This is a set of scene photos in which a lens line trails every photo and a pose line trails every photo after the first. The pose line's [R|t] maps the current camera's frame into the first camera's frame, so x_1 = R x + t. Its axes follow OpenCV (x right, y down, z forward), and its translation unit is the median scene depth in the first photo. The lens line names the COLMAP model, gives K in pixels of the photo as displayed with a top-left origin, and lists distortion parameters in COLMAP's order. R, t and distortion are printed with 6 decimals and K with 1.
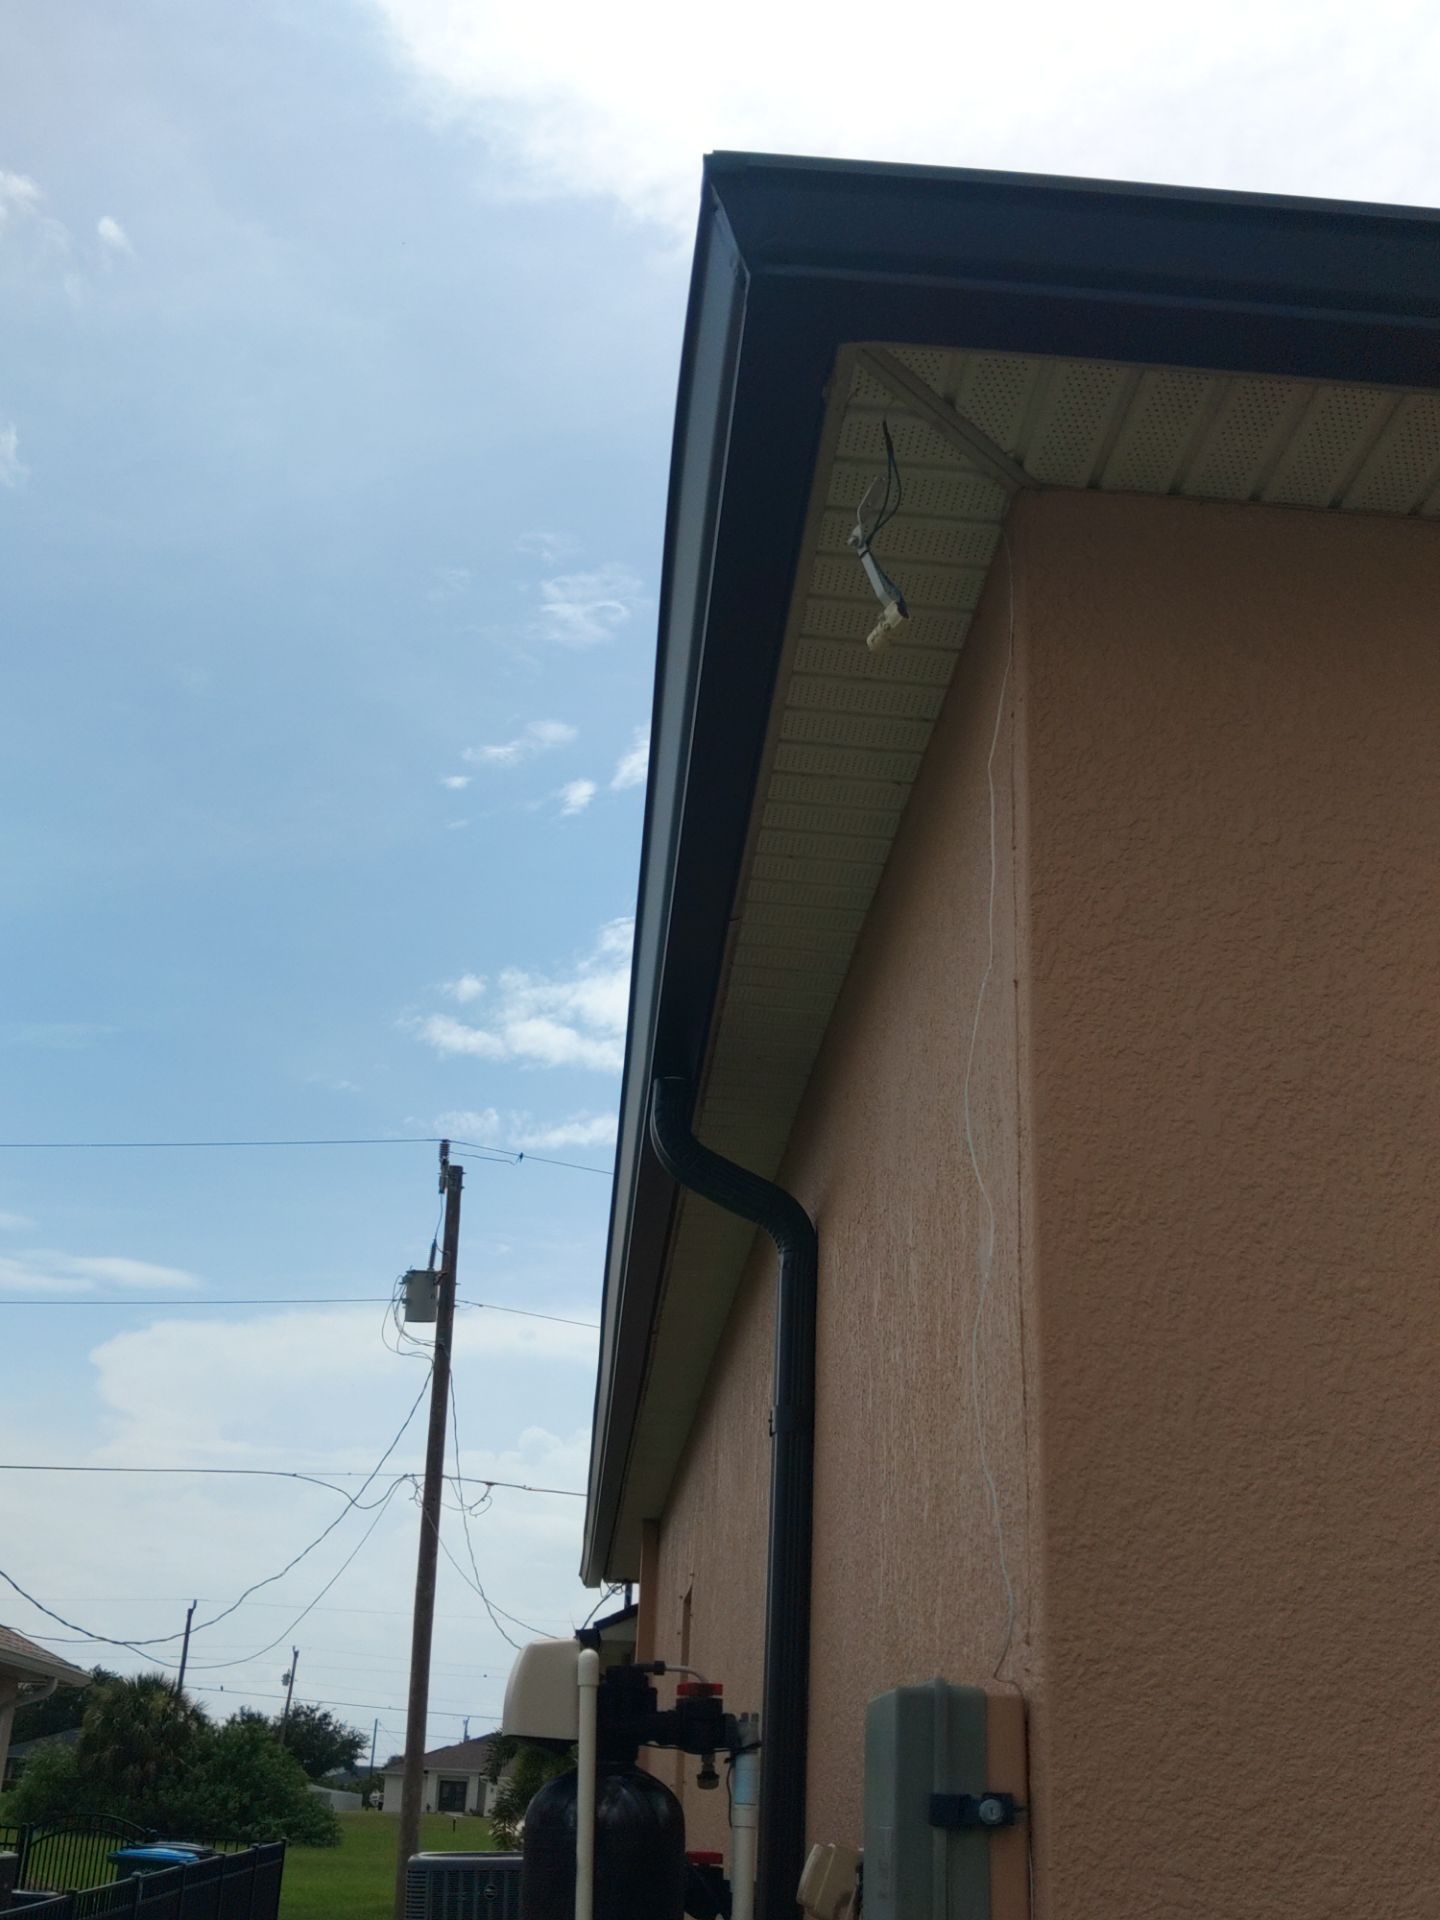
lens RADIAL K [[2061.2, 0, 722.9], [0, 2061.2, 953.5], [0, 0, 1]] dist [-0.007854, 0.000000]
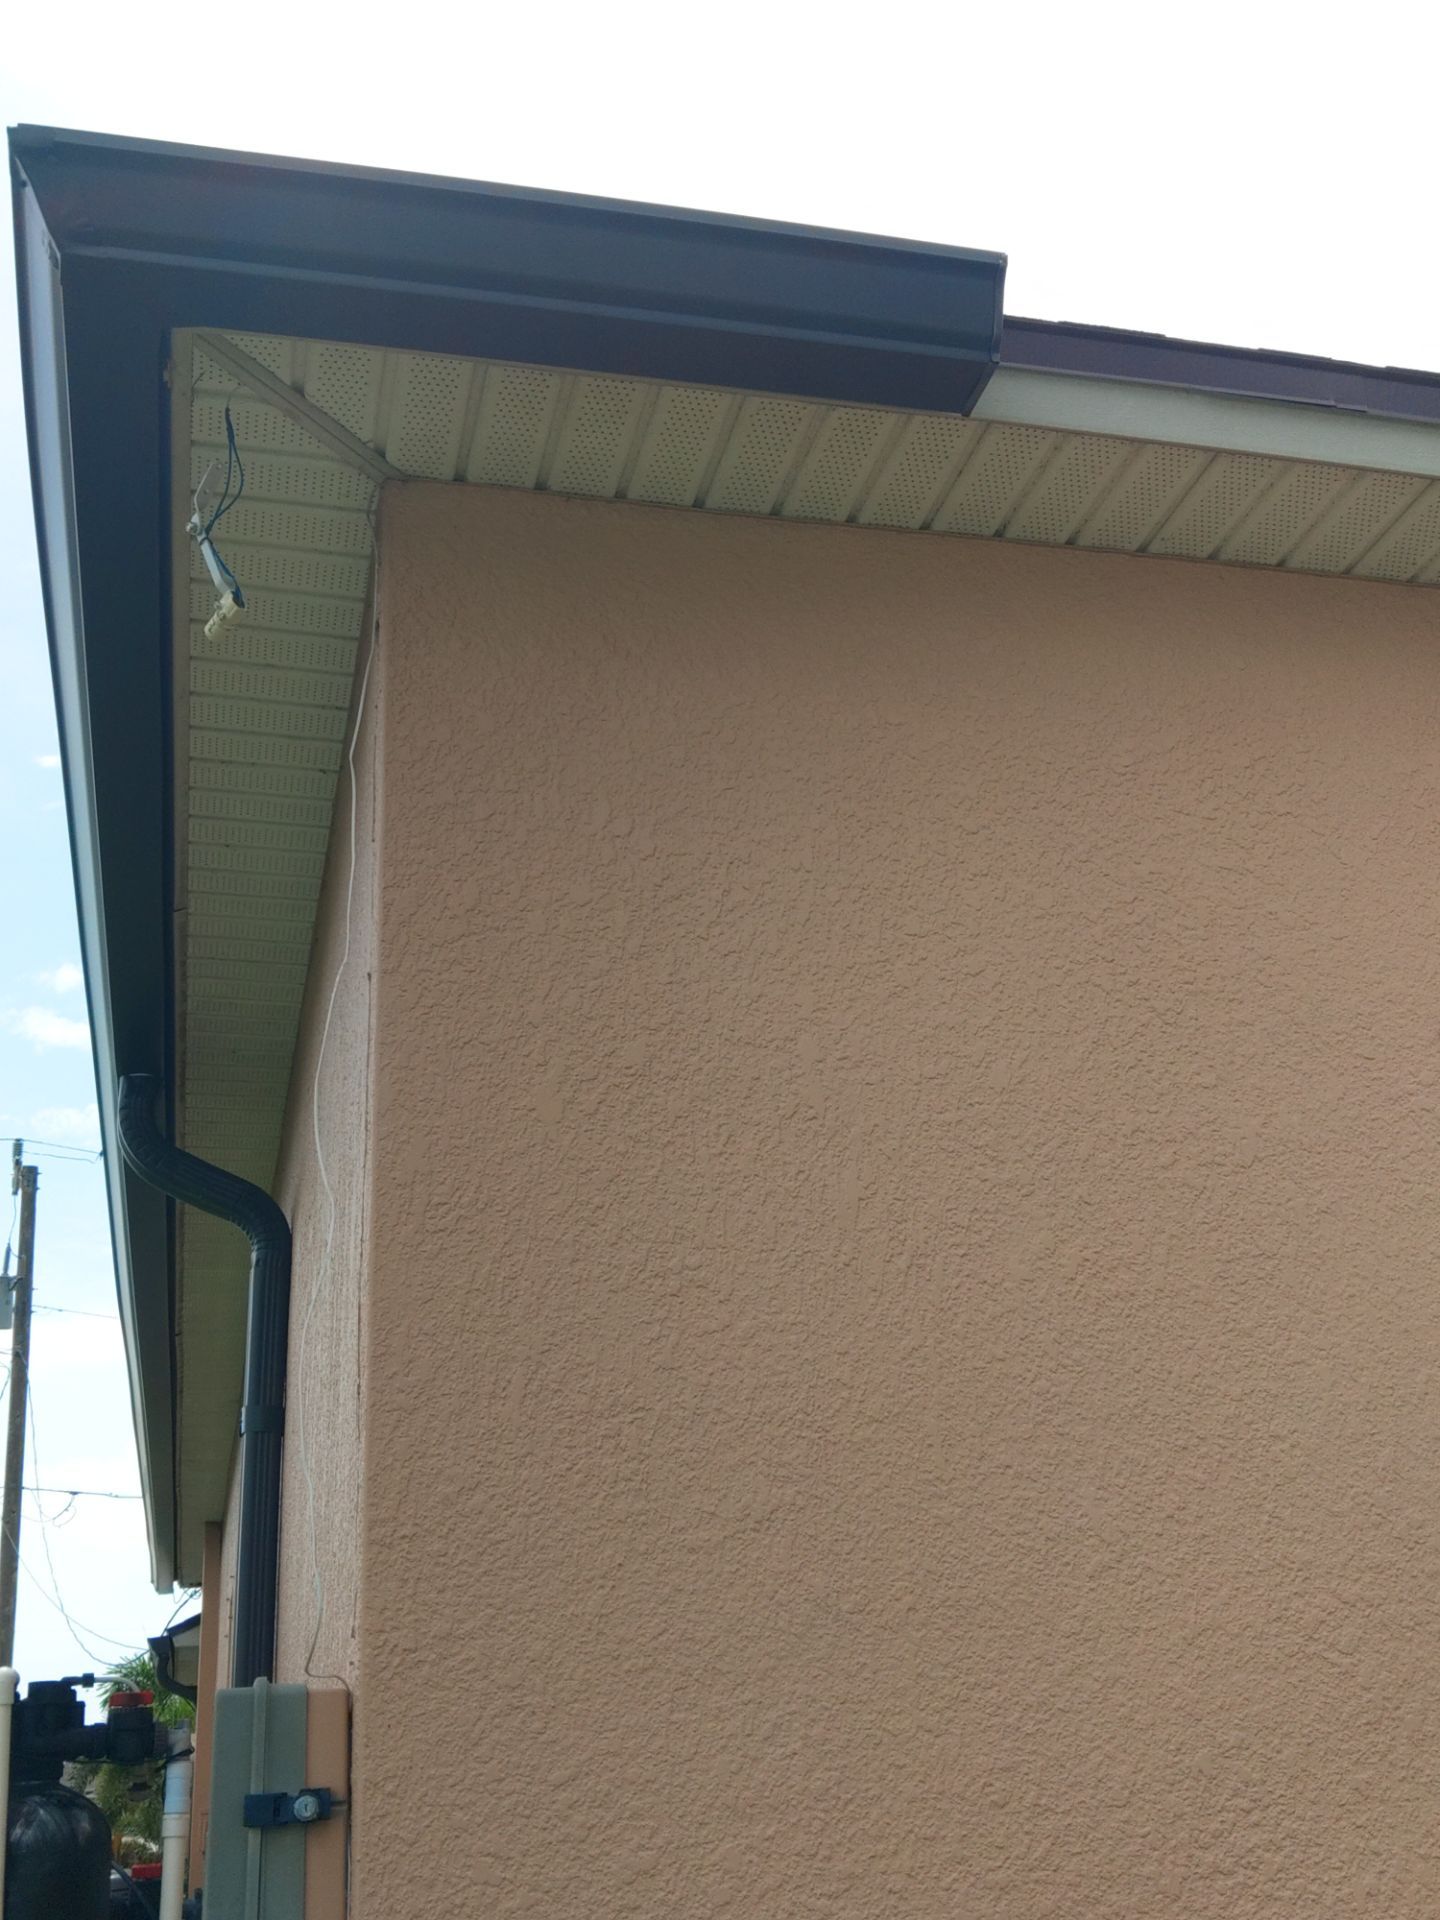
lens RADIAL K [[2061.2, 0, 720.8], [0, 2061.2, 952.2], [0, 0, 1]] dist [-0.007854, 0.000000]
pose [[0.983146, -0.014127, 0.182276, 0.094583], [0.012823, 0.999883, 0.008333, -0.002430], [-0.182373, -0.005855, 0.983212, -0.009466]]
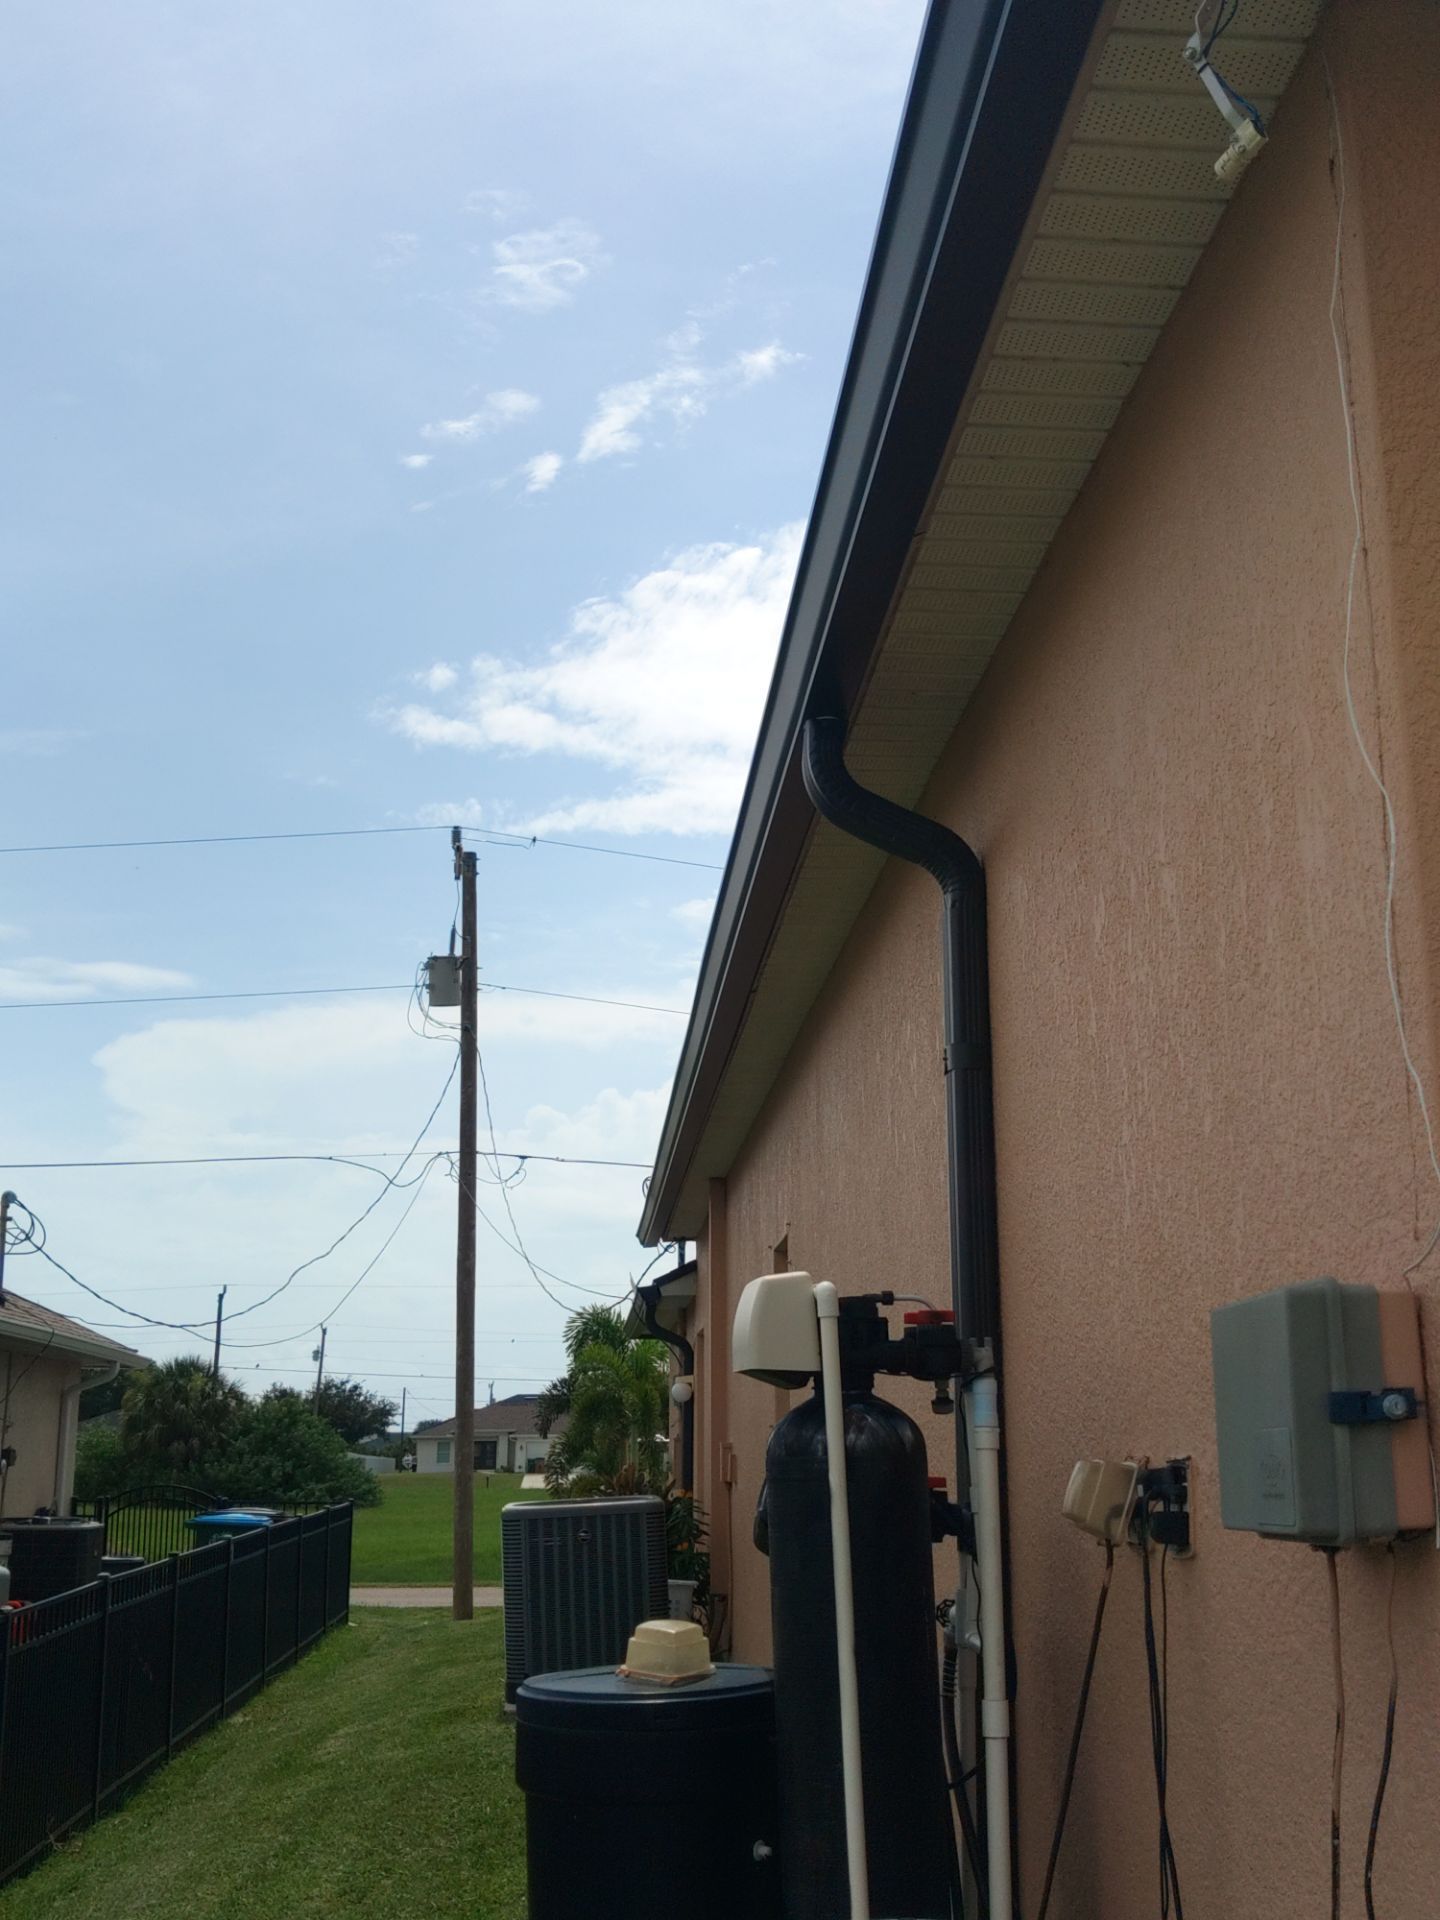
lens RADIAL K [[2061.2, 0, 712.6], [0, 2061.2, 964.9], [0, 0, 1]] dist [-0.007854, 0.000000]
pose [[0.998907, -0.045927, 0.008699, -0.120764], [0.043963, 0.986305, 0.158965, 0.027423], [-0.015881, -0.158408, 0.987246, 0.050218]]
